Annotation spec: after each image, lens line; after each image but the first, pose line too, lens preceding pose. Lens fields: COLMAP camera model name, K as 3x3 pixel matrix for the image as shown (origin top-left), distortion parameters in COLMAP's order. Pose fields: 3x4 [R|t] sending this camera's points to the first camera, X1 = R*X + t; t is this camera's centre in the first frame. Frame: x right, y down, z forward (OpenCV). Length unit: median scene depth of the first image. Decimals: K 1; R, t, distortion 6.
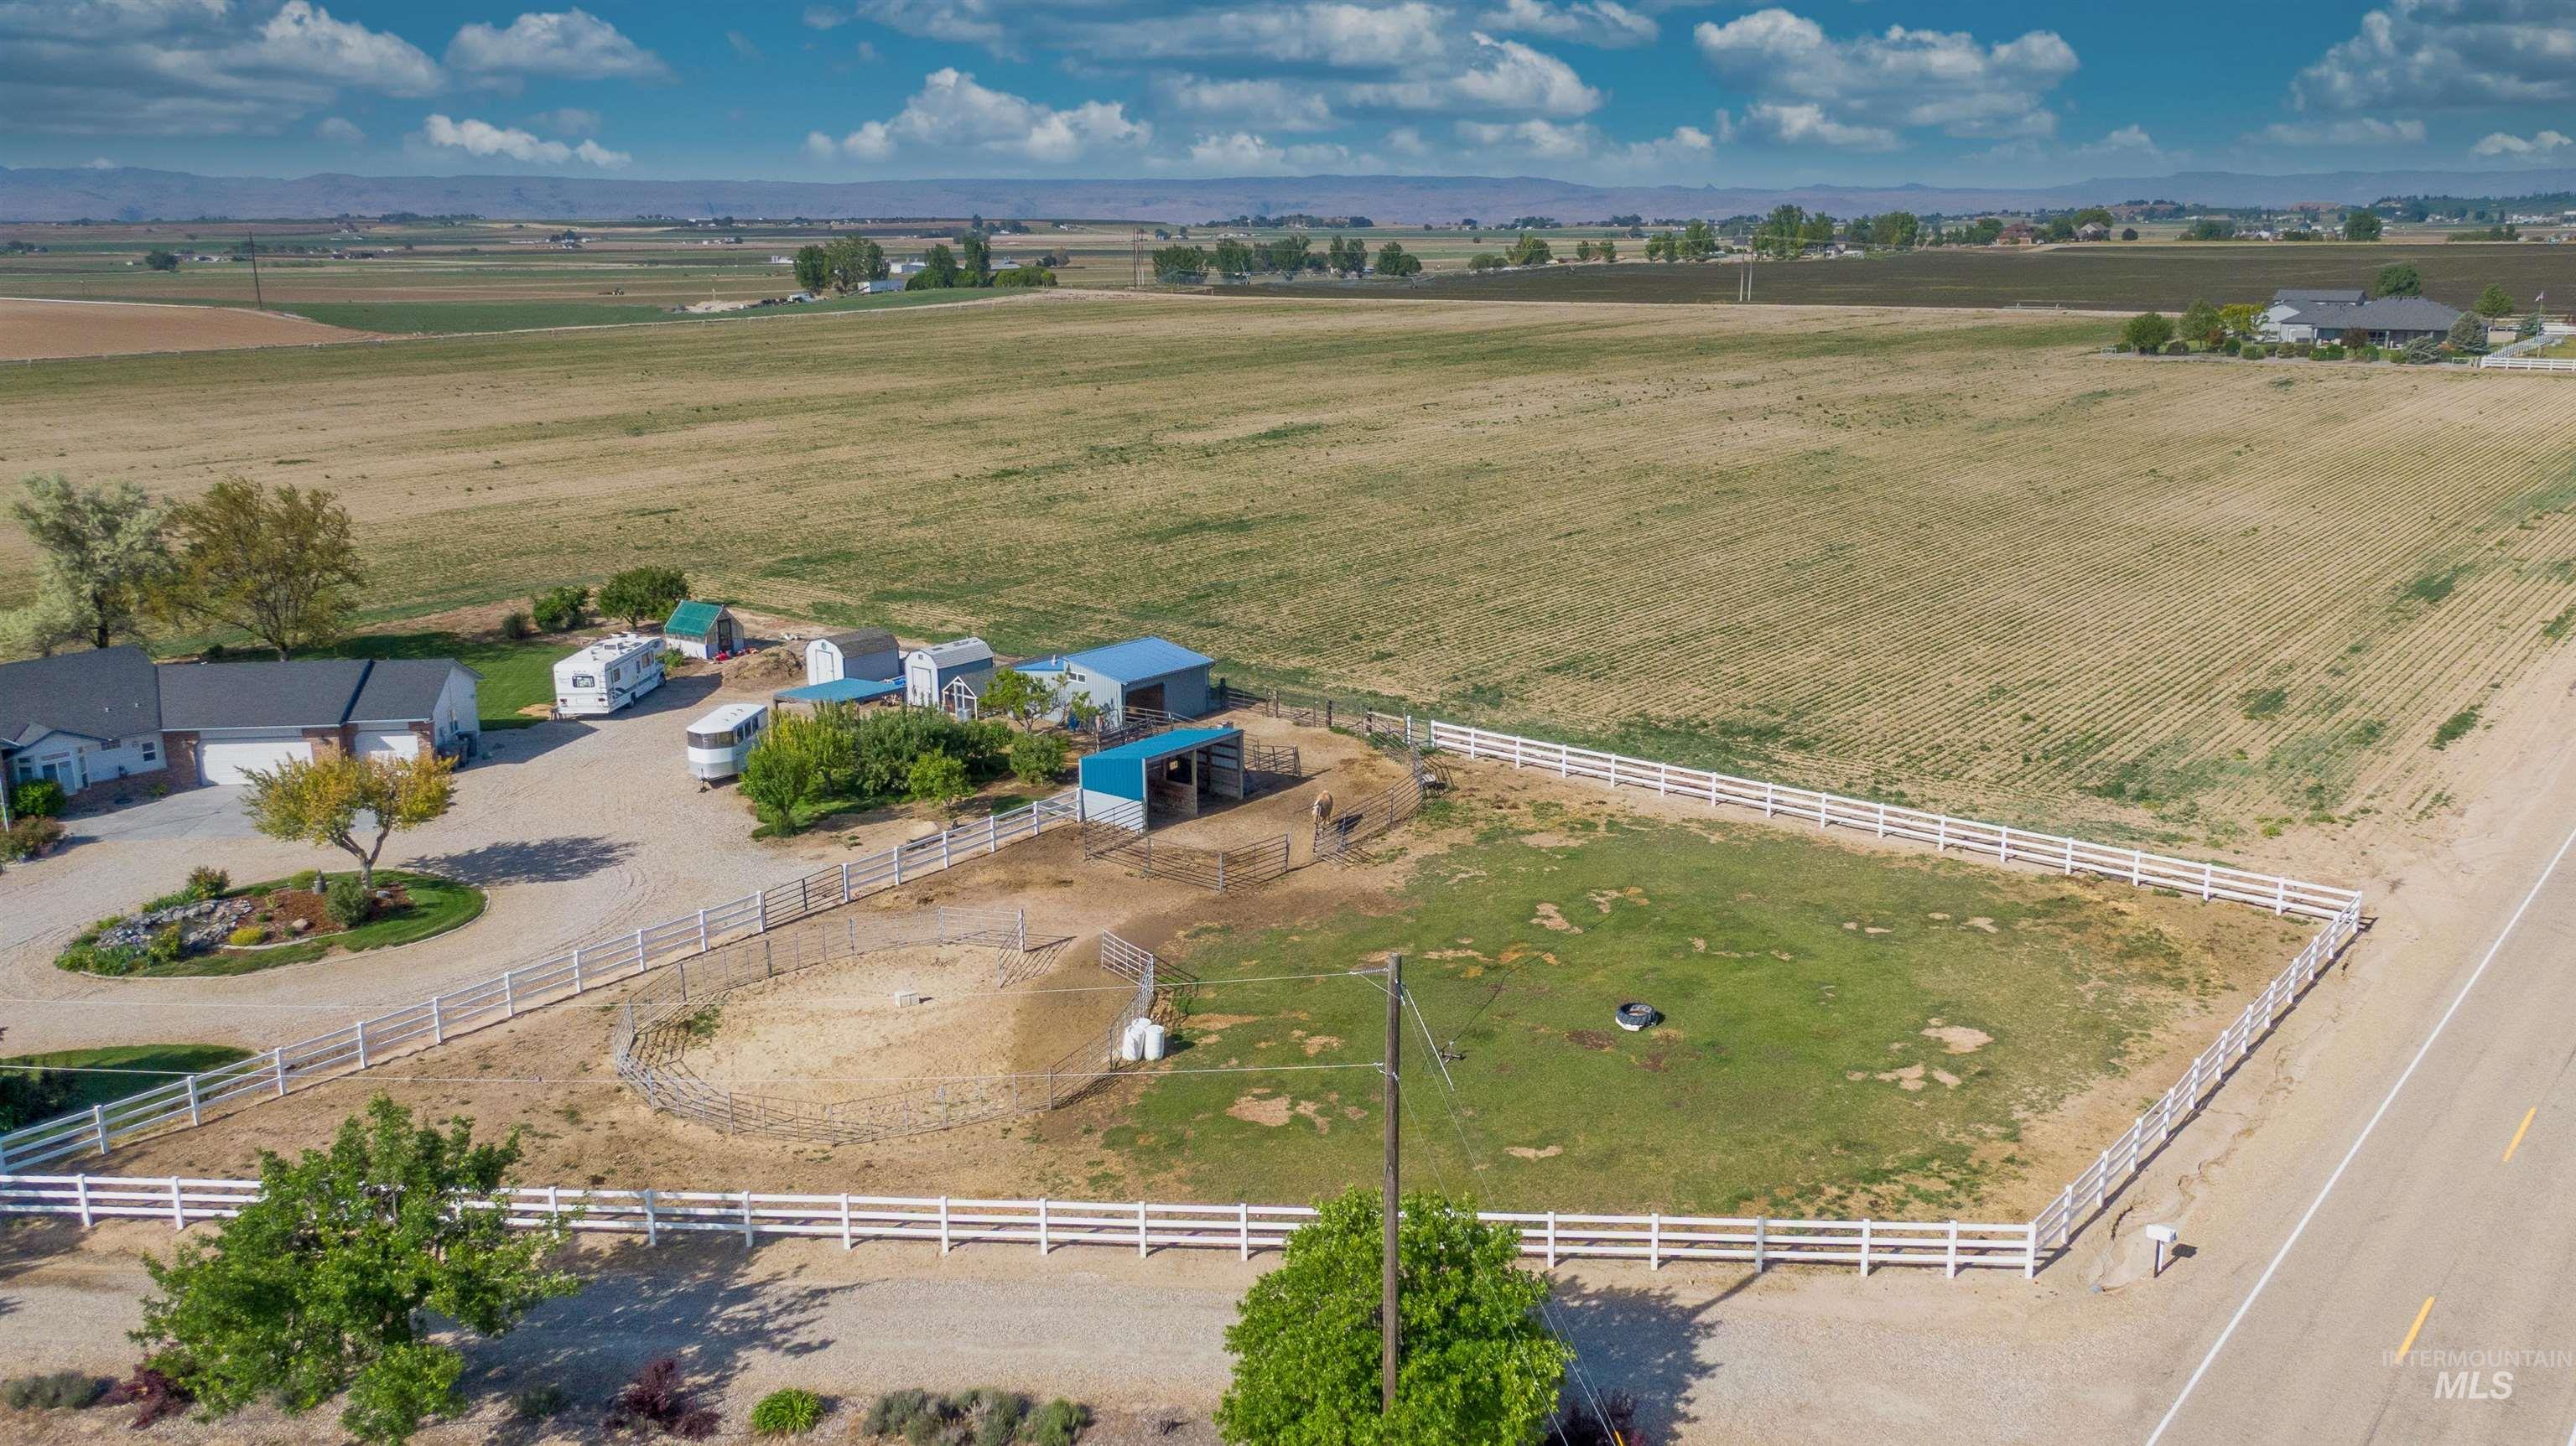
lens RADIAL K [[2113.6, 0, 1415.2], [0, 2113.6, 724.0], [0, 0, 1]] dist [0.011588, 0.009362]
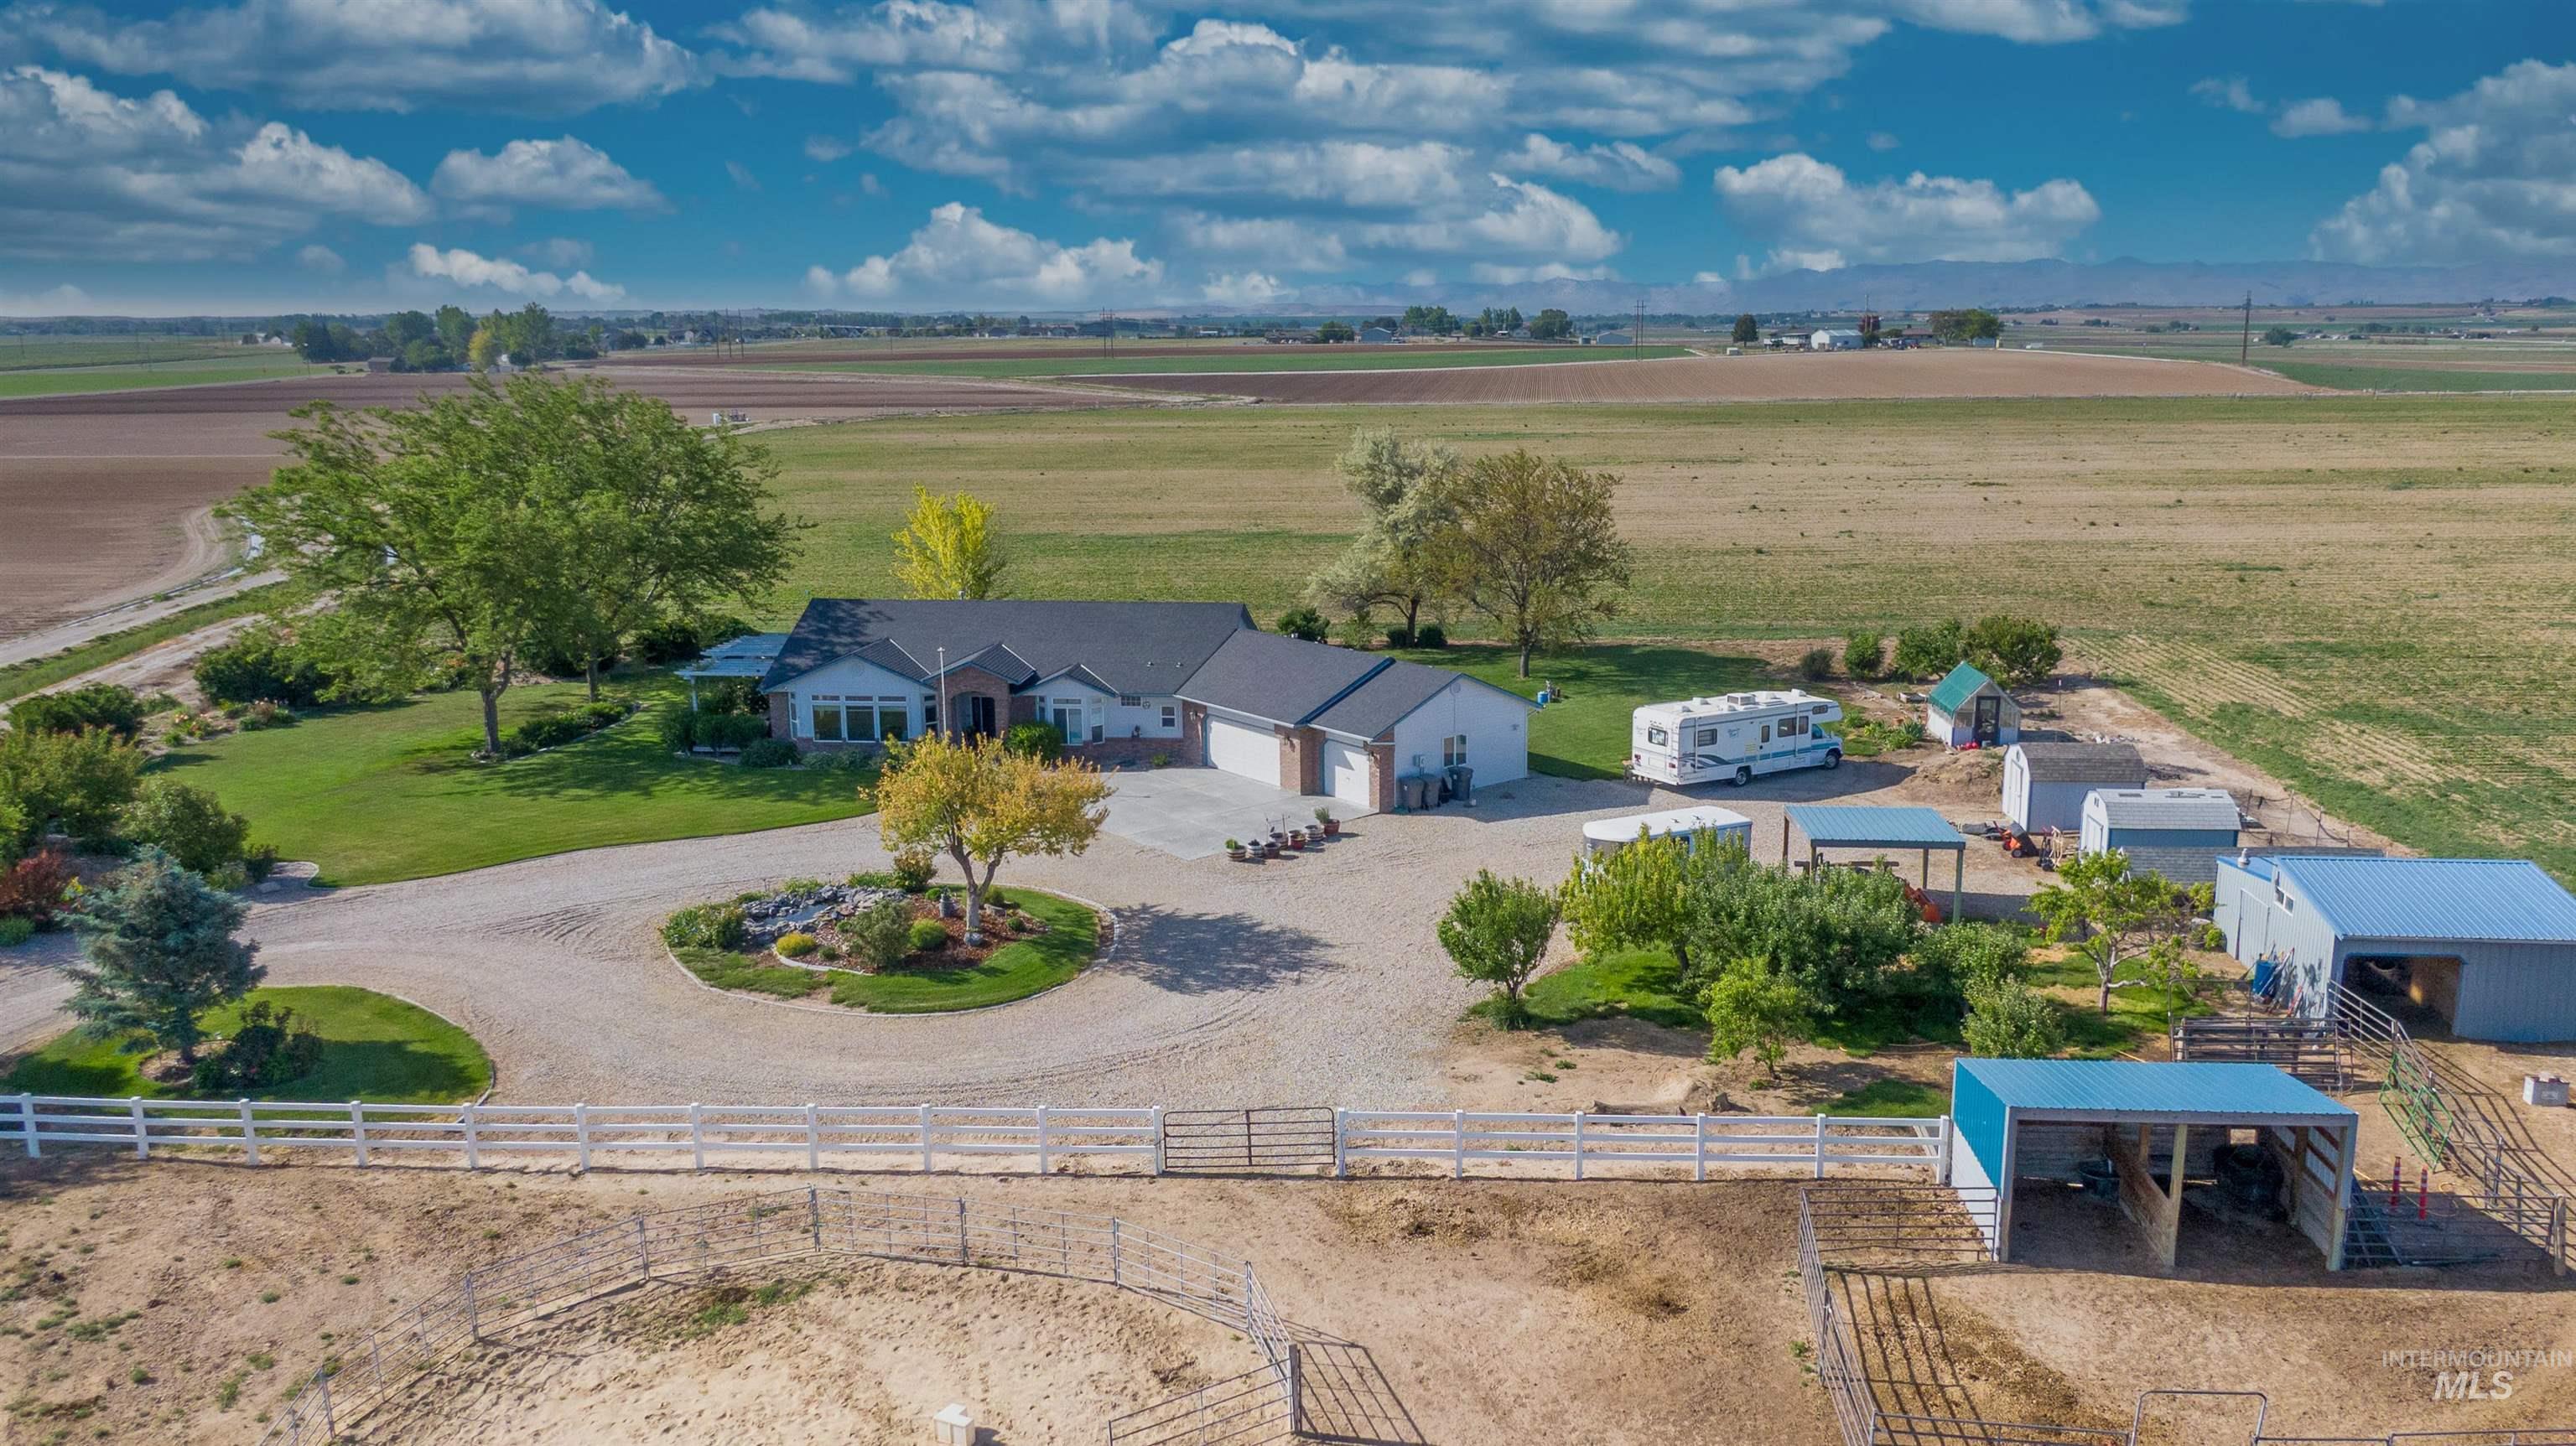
lens RADIAL K [[1876.8, 0, 1288.0], [0, 1876.8, 723.0], [0, 0, 1]] dist [0.045561, -0.071281]
pose [[0.524021, 0.182801, -0.831857, 0.115780], [-0.197129, 0.976206, 0.090342, -0.072425], [0.828578, 0.116642, 0.547588, 0.634936]]
